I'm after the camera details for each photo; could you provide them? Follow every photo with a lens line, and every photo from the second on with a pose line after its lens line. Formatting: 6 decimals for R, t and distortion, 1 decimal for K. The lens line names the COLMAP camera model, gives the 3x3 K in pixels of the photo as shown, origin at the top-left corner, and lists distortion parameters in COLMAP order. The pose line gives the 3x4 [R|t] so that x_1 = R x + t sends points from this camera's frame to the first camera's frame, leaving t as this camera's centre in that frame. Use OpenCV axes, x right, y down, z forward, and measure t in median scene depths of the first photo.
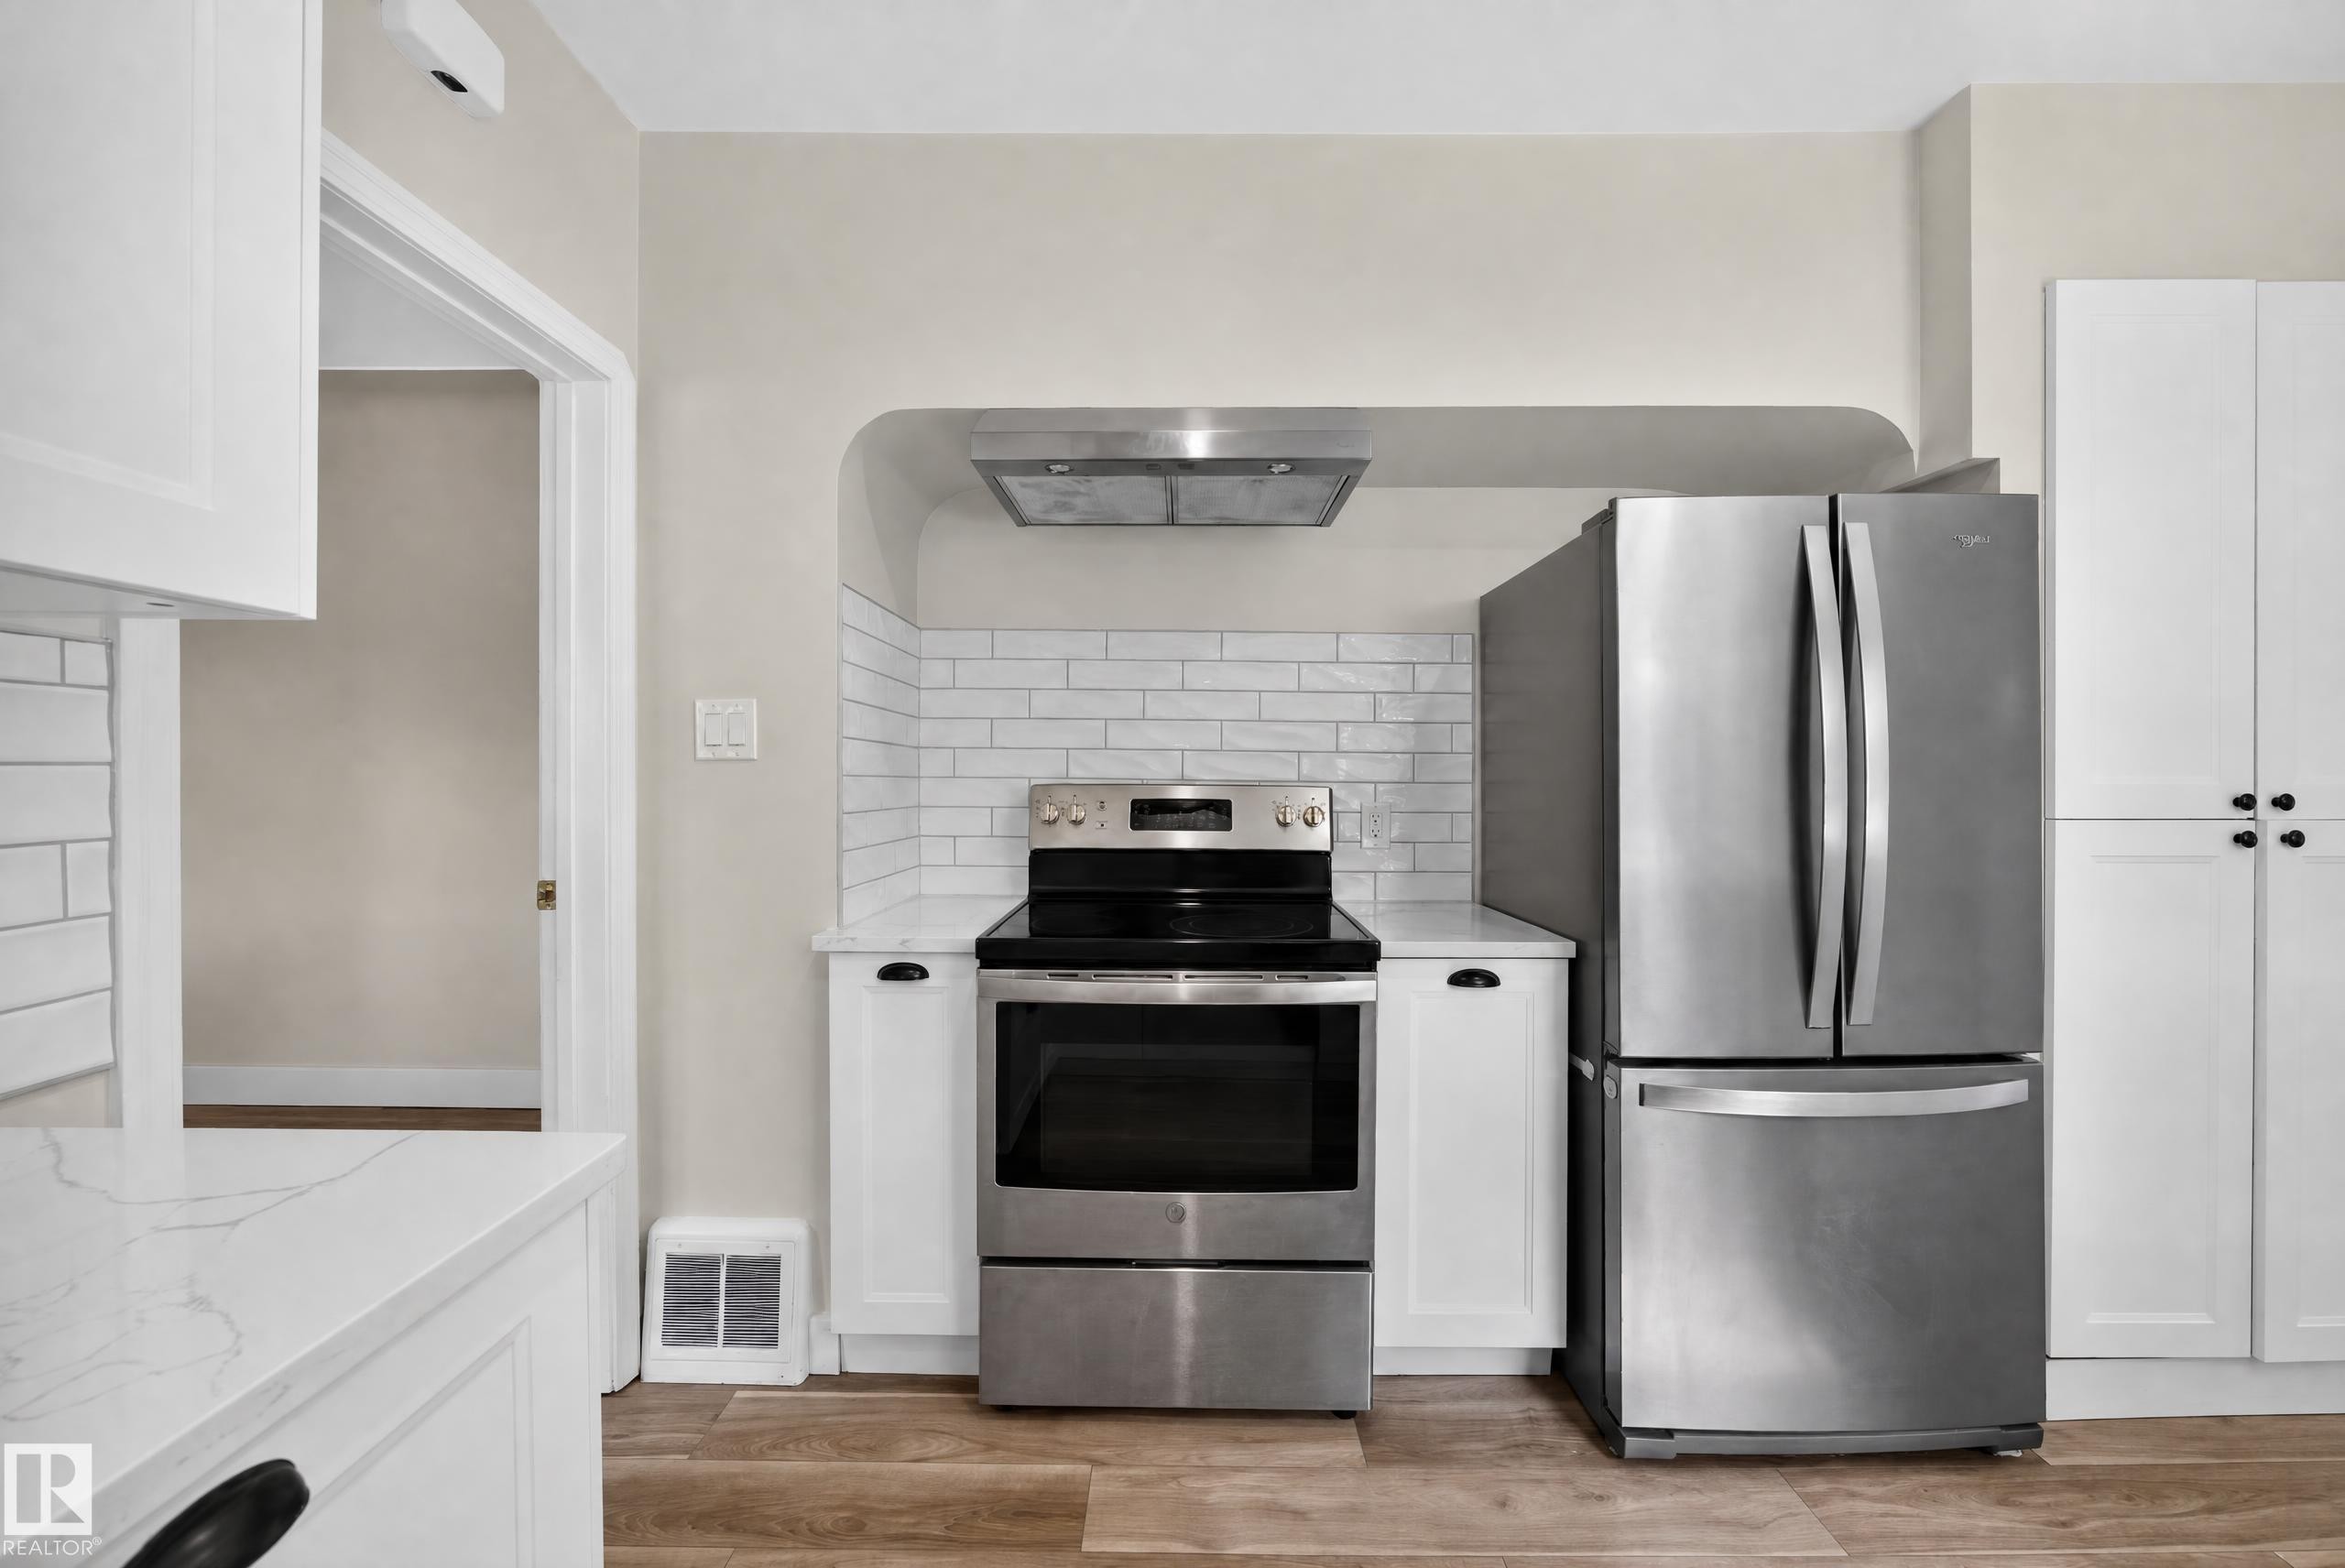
lens RADIAL K [[922.5, 0, 1177.8], [0, 922.5, 787.3], [0, 0, 1]] dist [-0.000854, 0.003068]
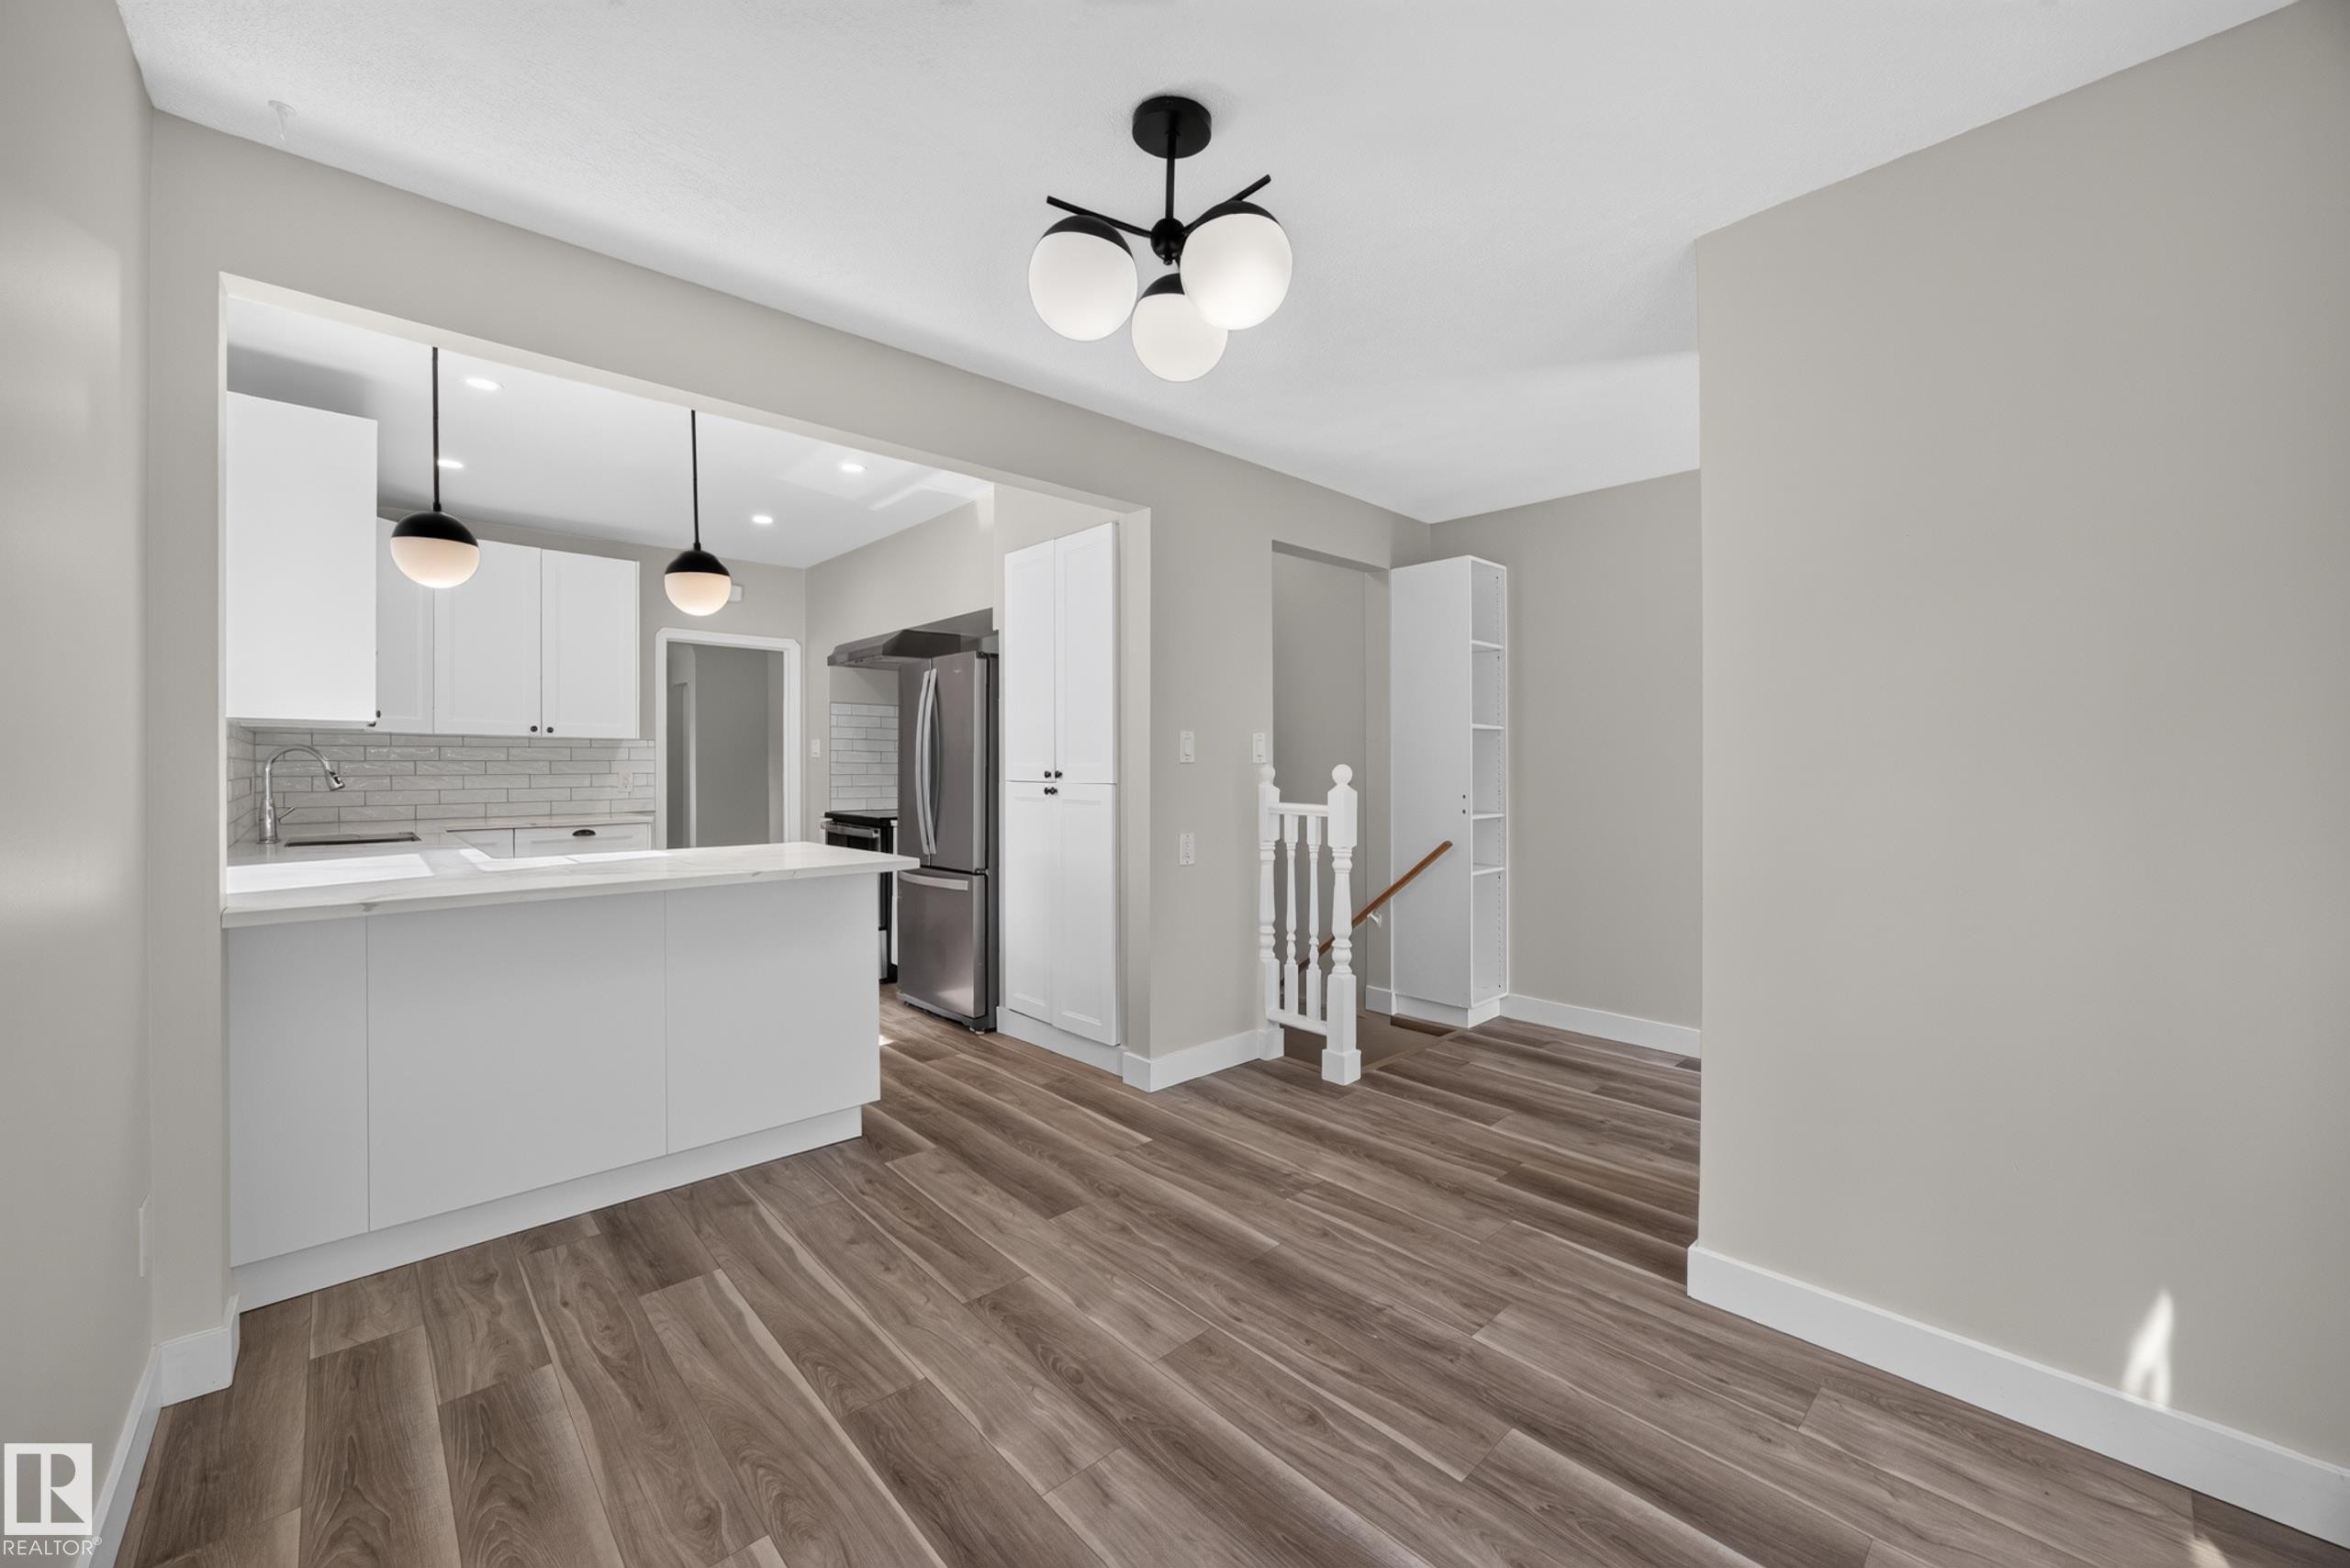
lens RADIAL K [[924.6, 0, 1172.6], [0, 924.6, 772.1], [0, 0, 1]] dist [-0.000854, 0.003068]
pose [[0.656136, 0.004394, -0.754630, 3.070273], [-0.007726, 0.999970, -0.000895, 0.009476], [0.754603, 0.006418, 0.656150, -0.245796]]
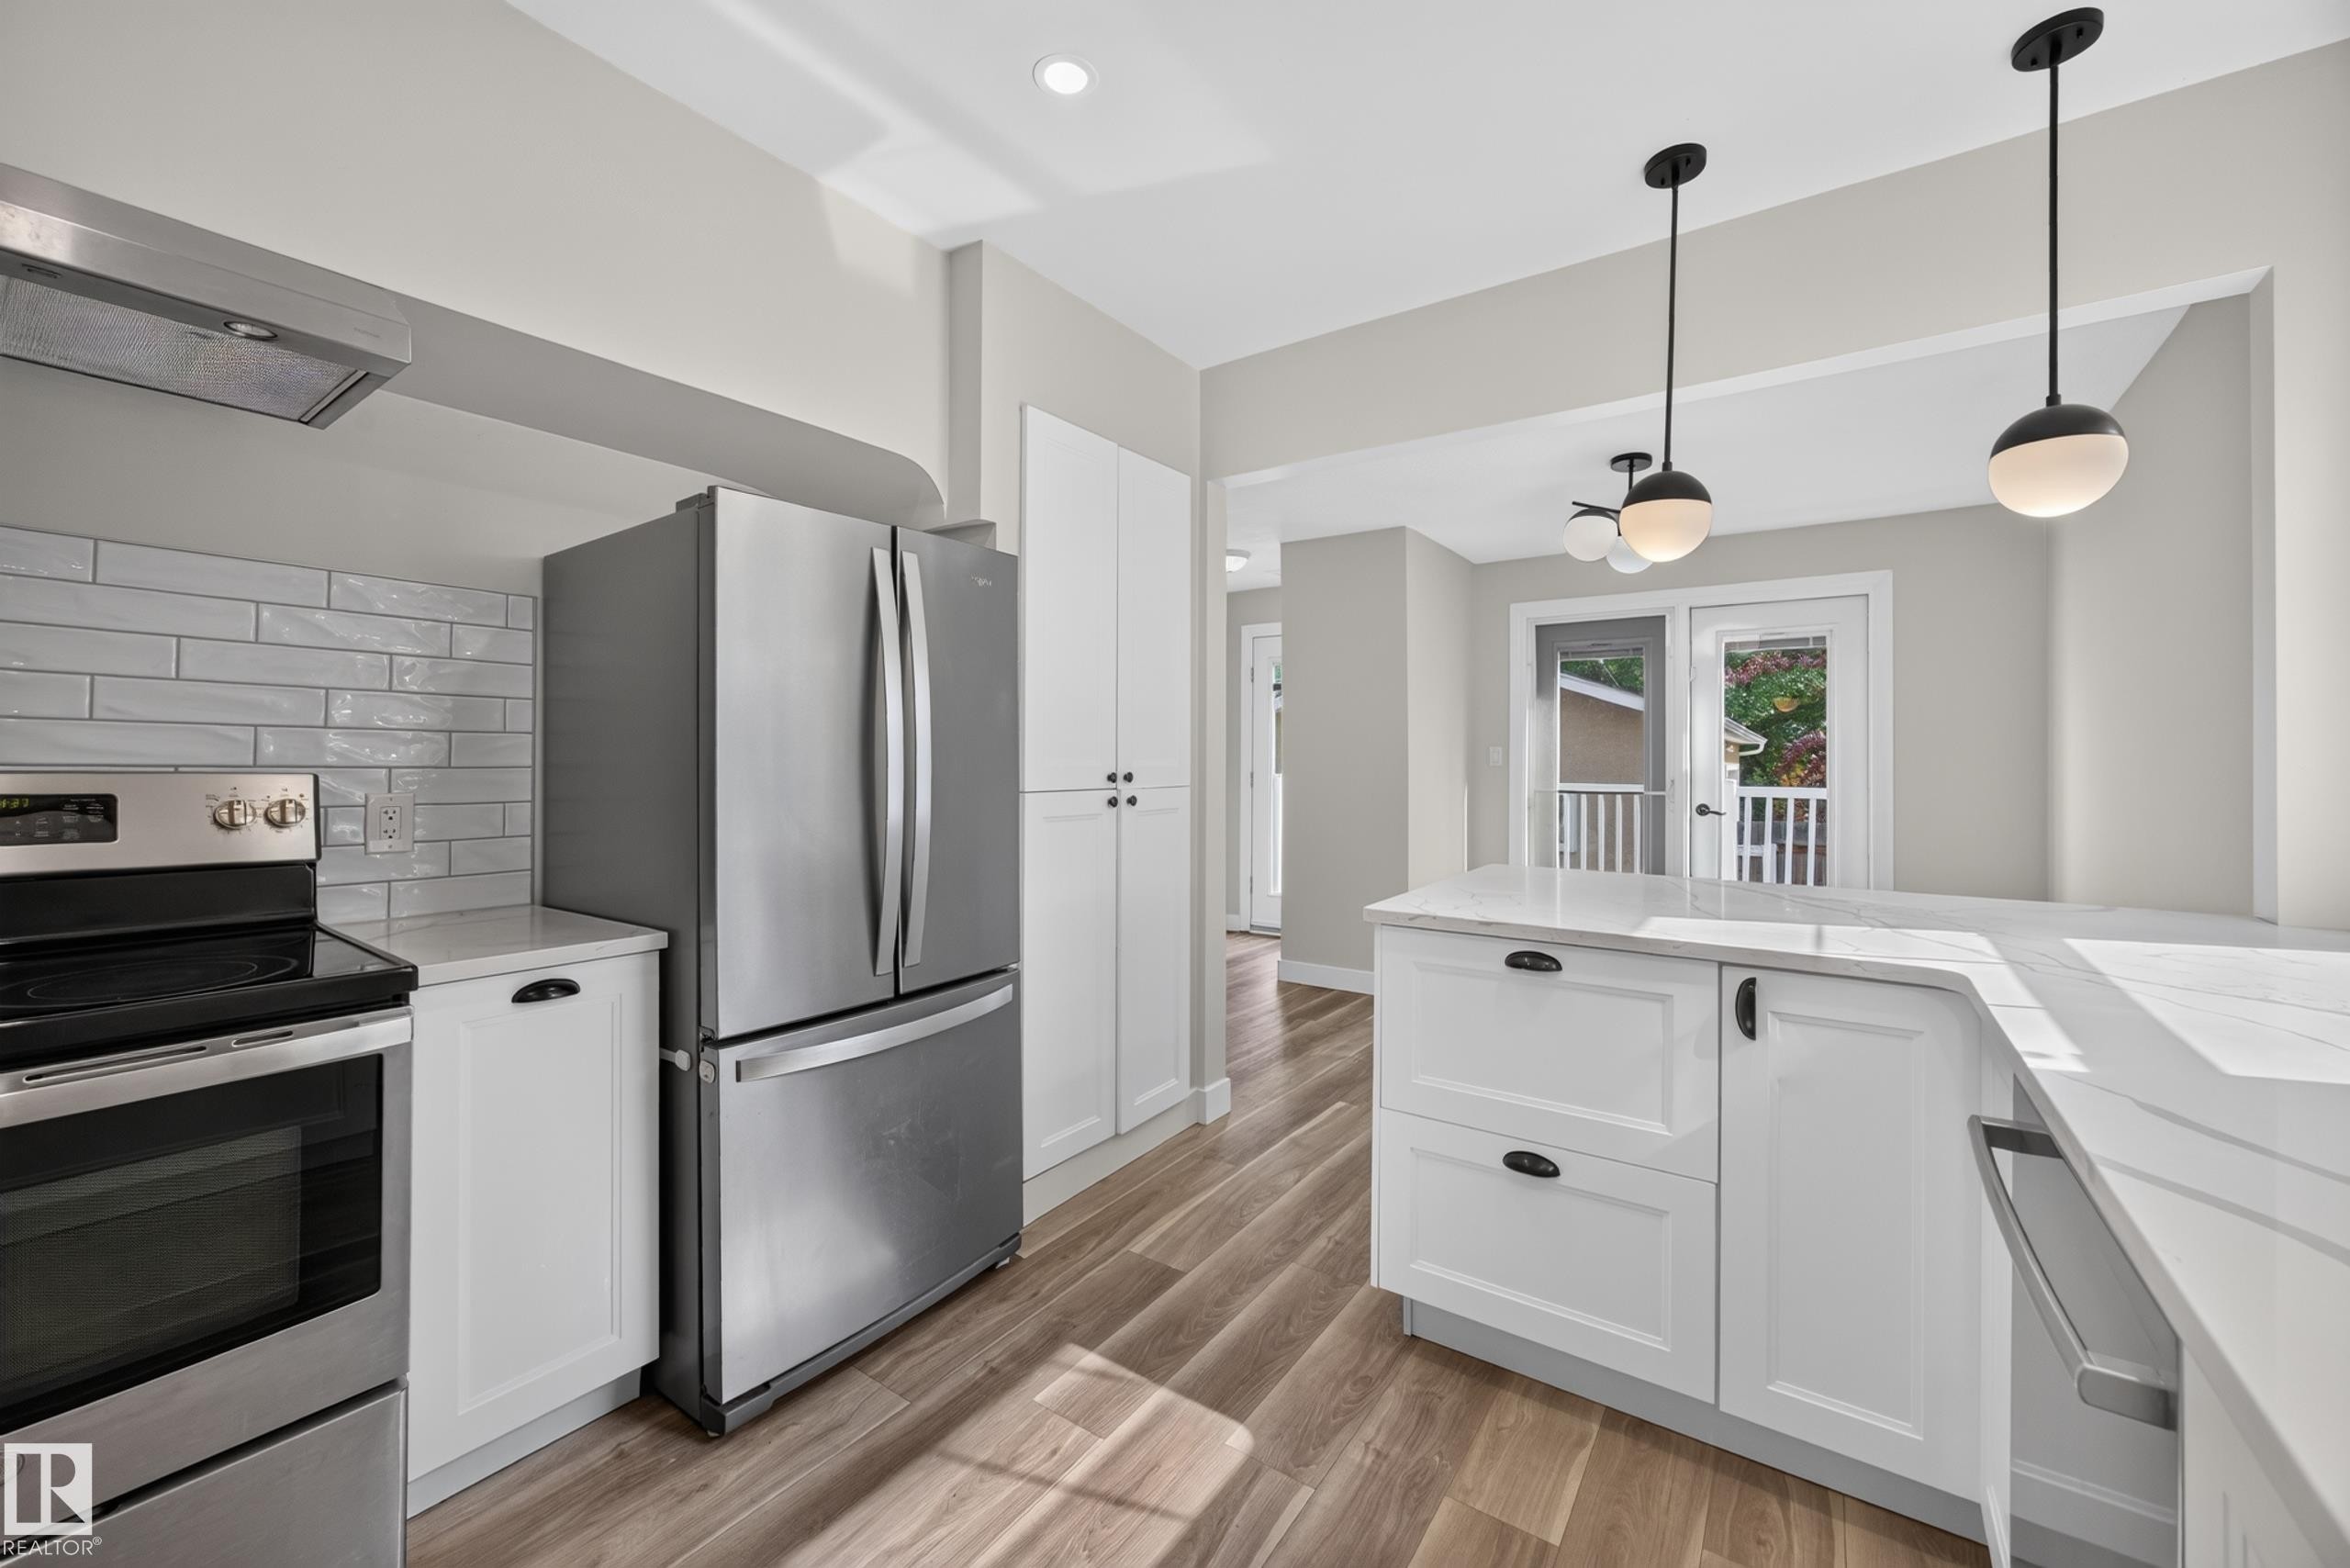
lens RADIAL K [[924.6, 0, 1166.1], [0, 924.6, 768.3], [0, 0, 1]] dist [-0.000854, 0.003068]
pose [[0.599701, -0.005197, 0.800207, -0.032173], [0.007759, 0.999970, 0.000680, -0.000194], [-0.800187, 0.005801, 0.599723, 0.000324]]
